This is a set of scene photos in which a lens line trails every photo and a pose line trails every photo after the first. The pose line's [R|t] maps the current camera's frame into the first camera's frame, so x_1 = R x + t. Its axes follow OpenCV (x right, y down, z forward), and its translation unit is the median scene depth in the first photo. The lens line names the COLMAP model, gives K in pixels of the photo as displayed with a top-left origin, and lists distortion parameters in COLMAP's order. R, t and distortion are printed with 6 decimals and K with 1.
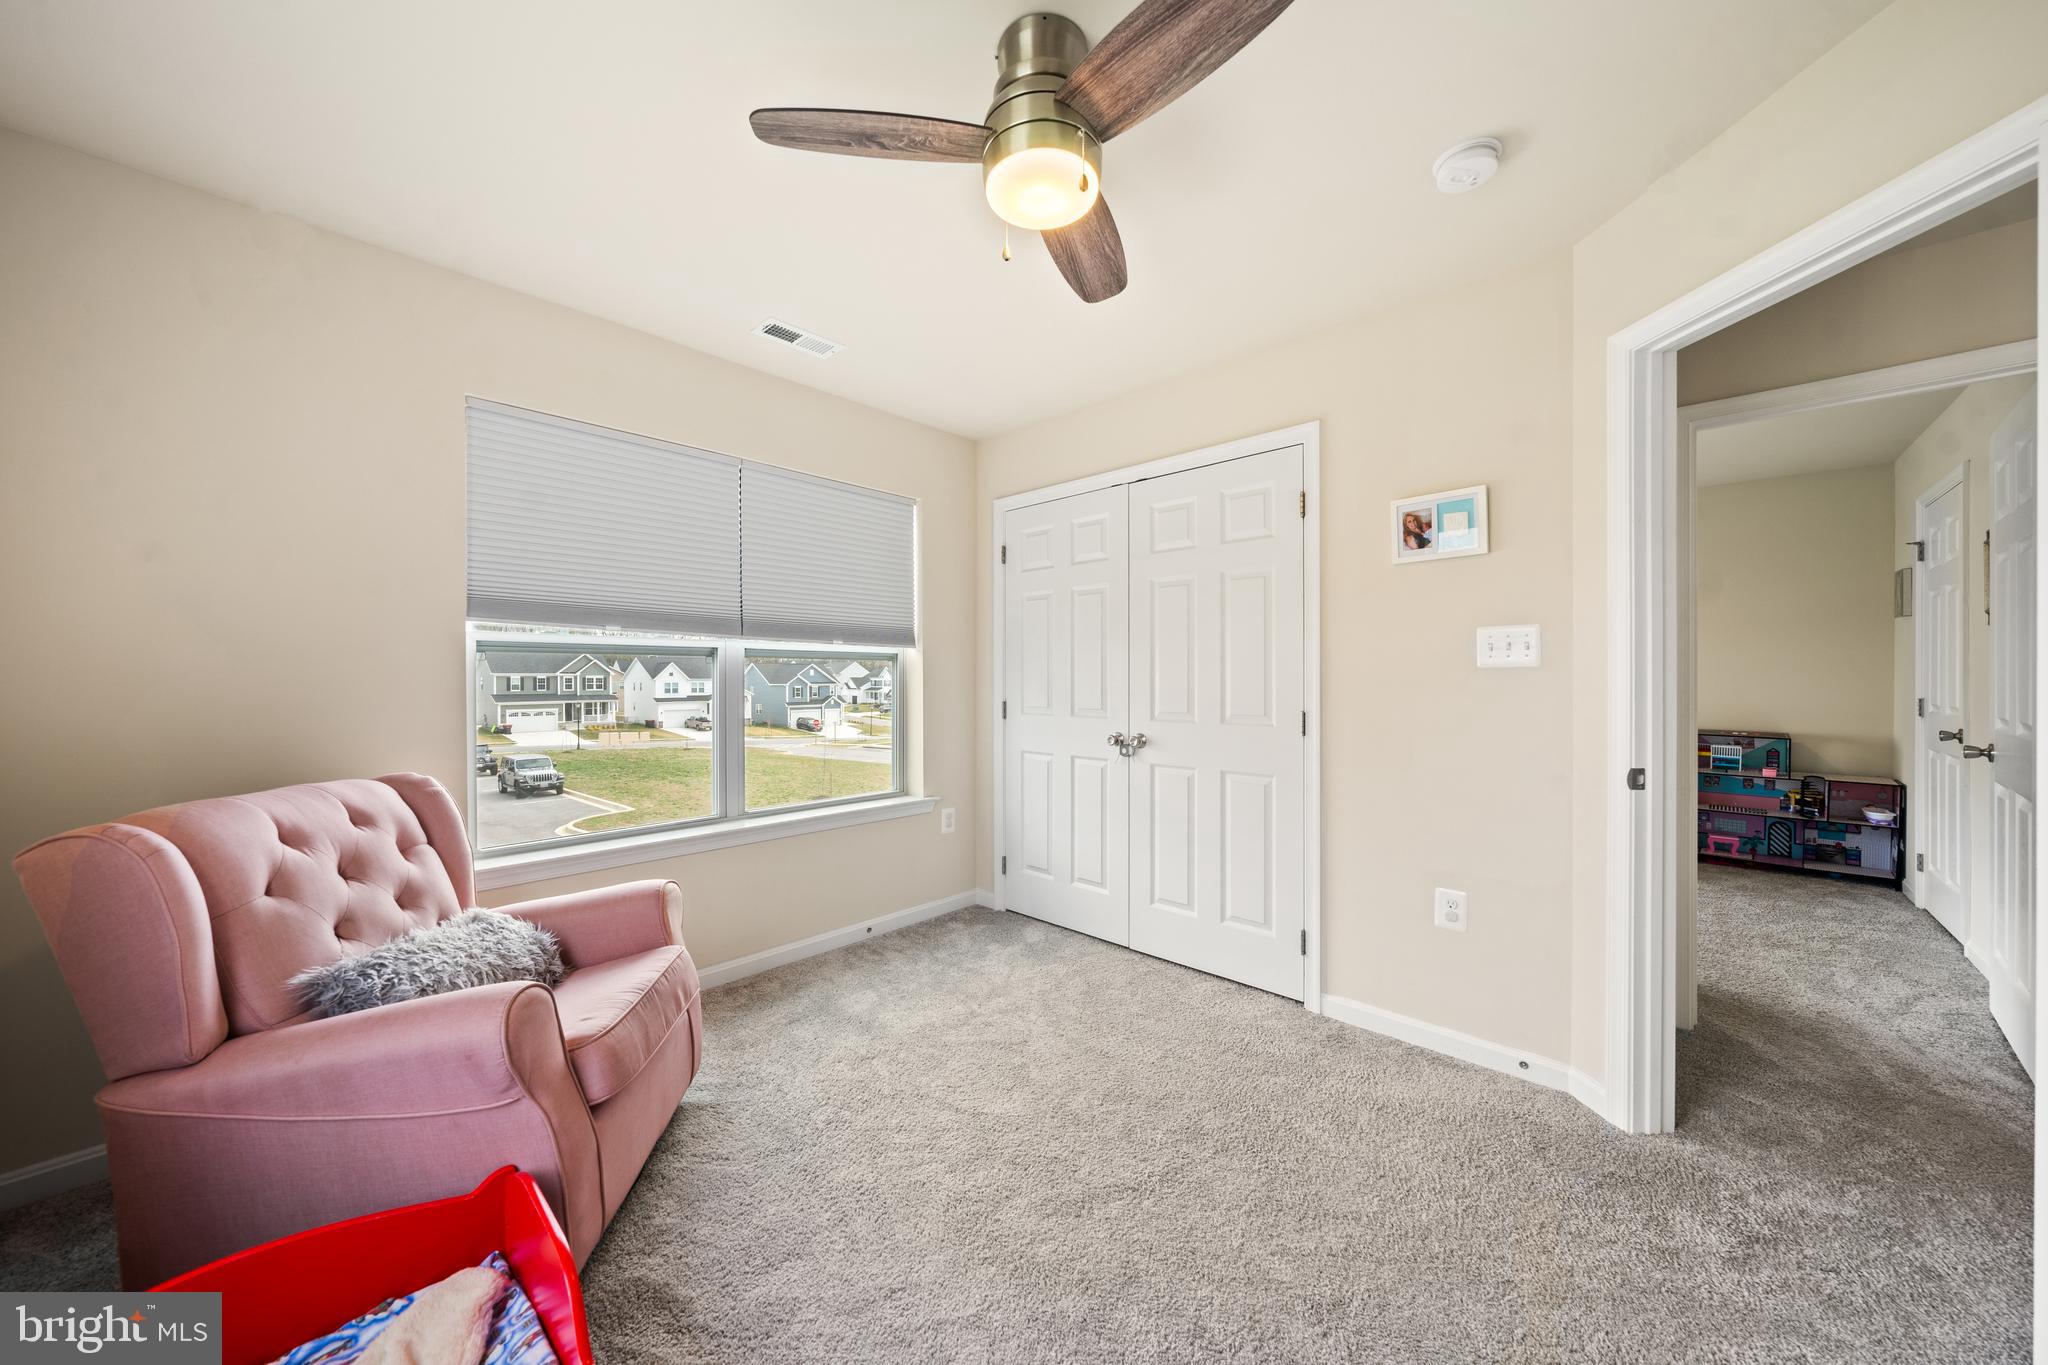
lens RADIAL K [[718.7, 0, 1022.0], [0, 718.7, 680.8], [0, 0, 1]] dist [-0.009496, 0.000851]
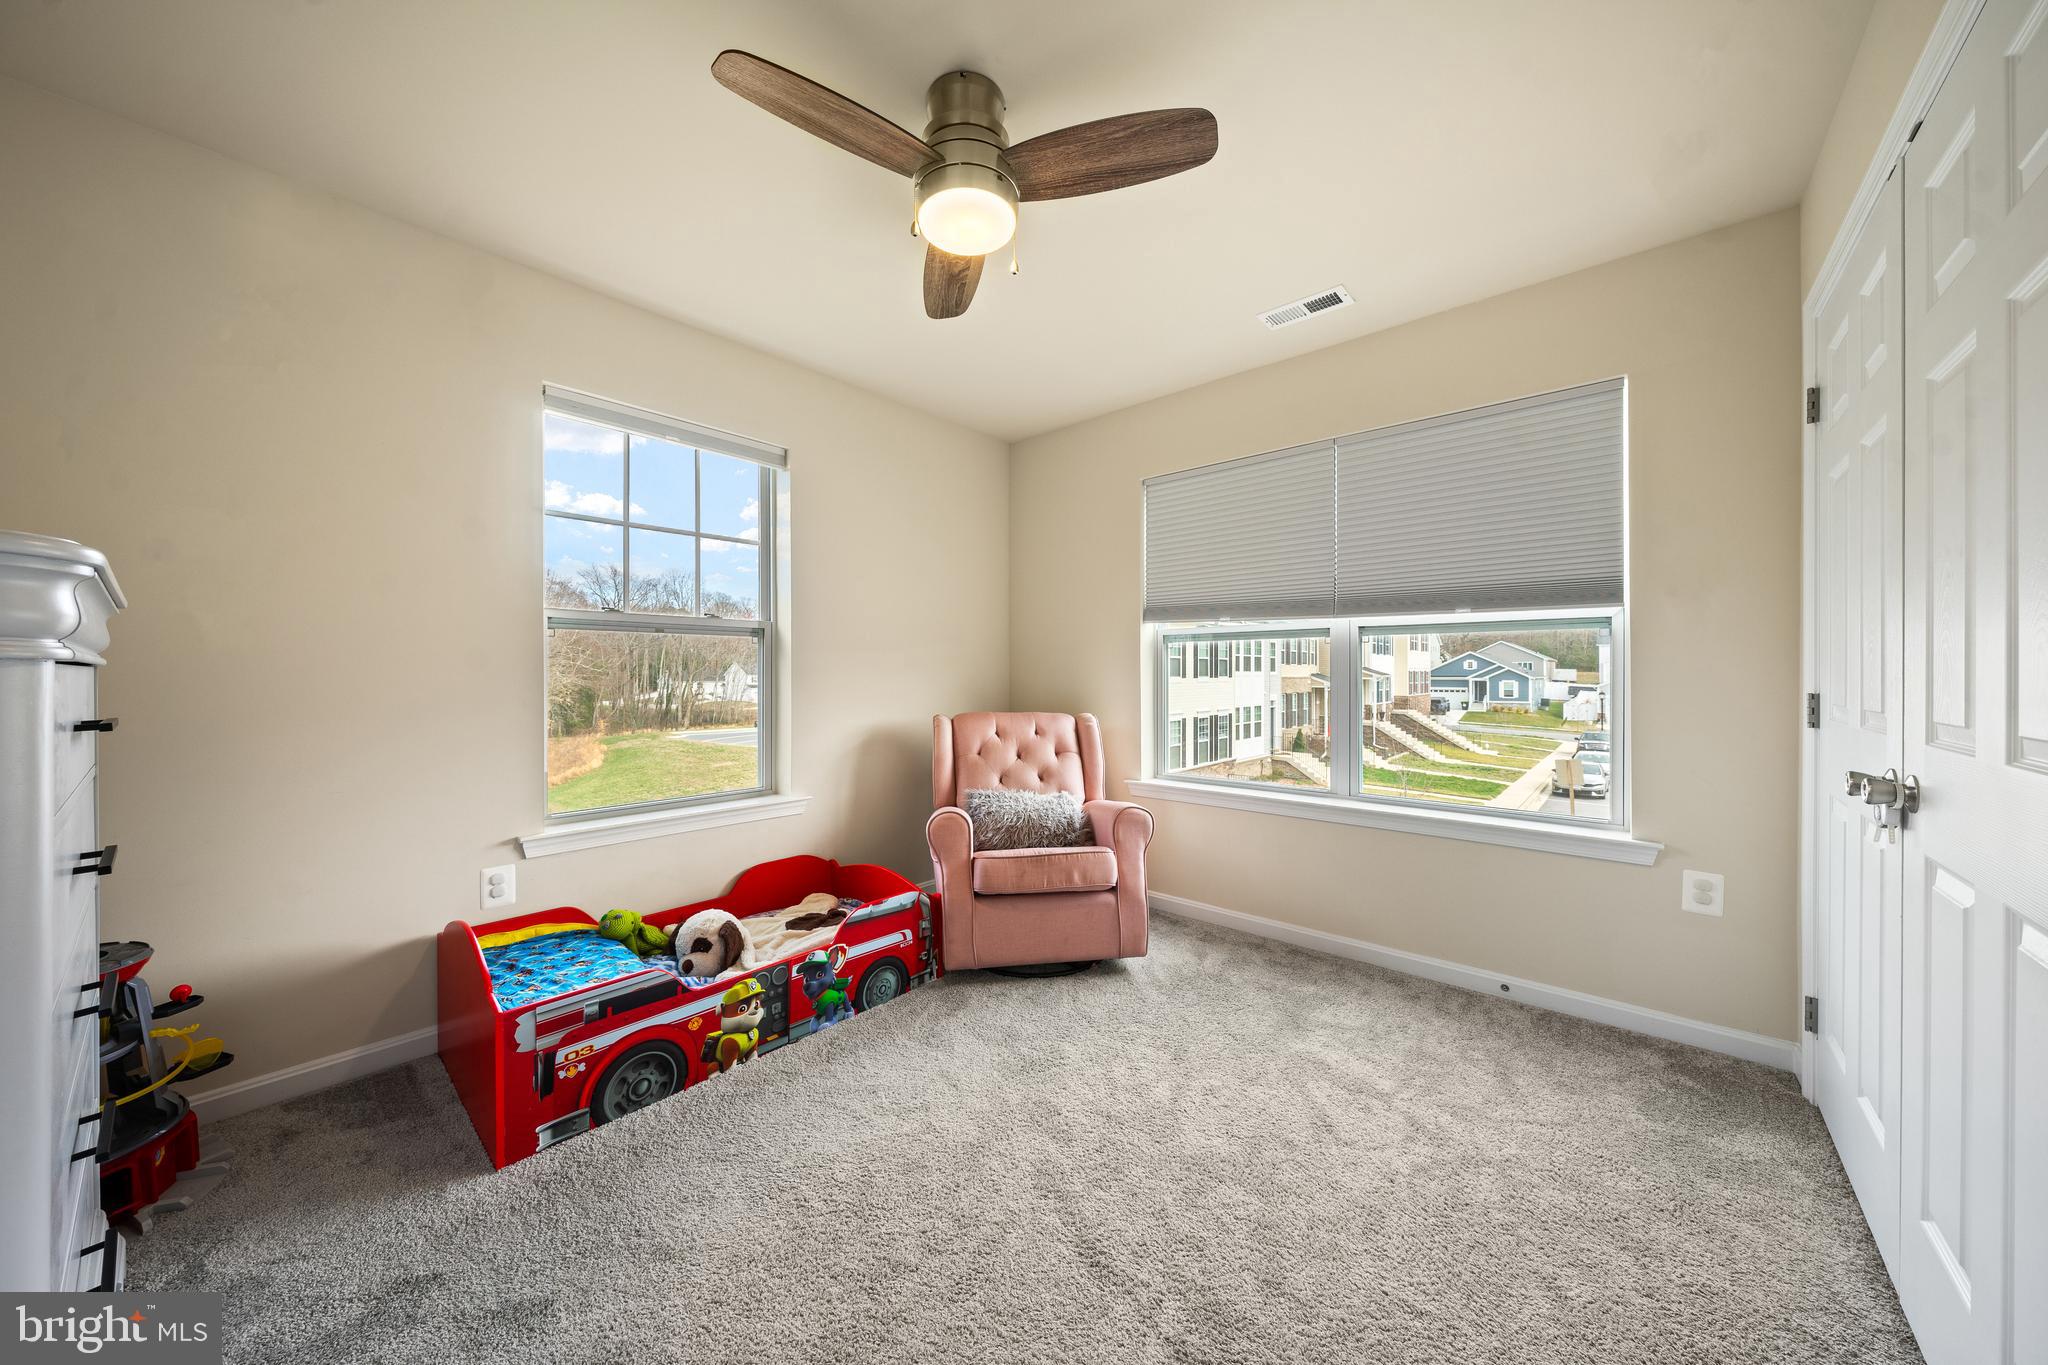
lens RADIAL K [[718.7, 0, 1039.8], [0, 718.7, 682.1], [0, 0, 1]] dist [-0.009496, 0.000851]
pose [[-0.000244, 0.014353, -0.999897, 0.582828], [0.000693, 0.999897, 0.014353, 0.015507], [1.000000, -0.000689, -0.000254, 0.554493]]
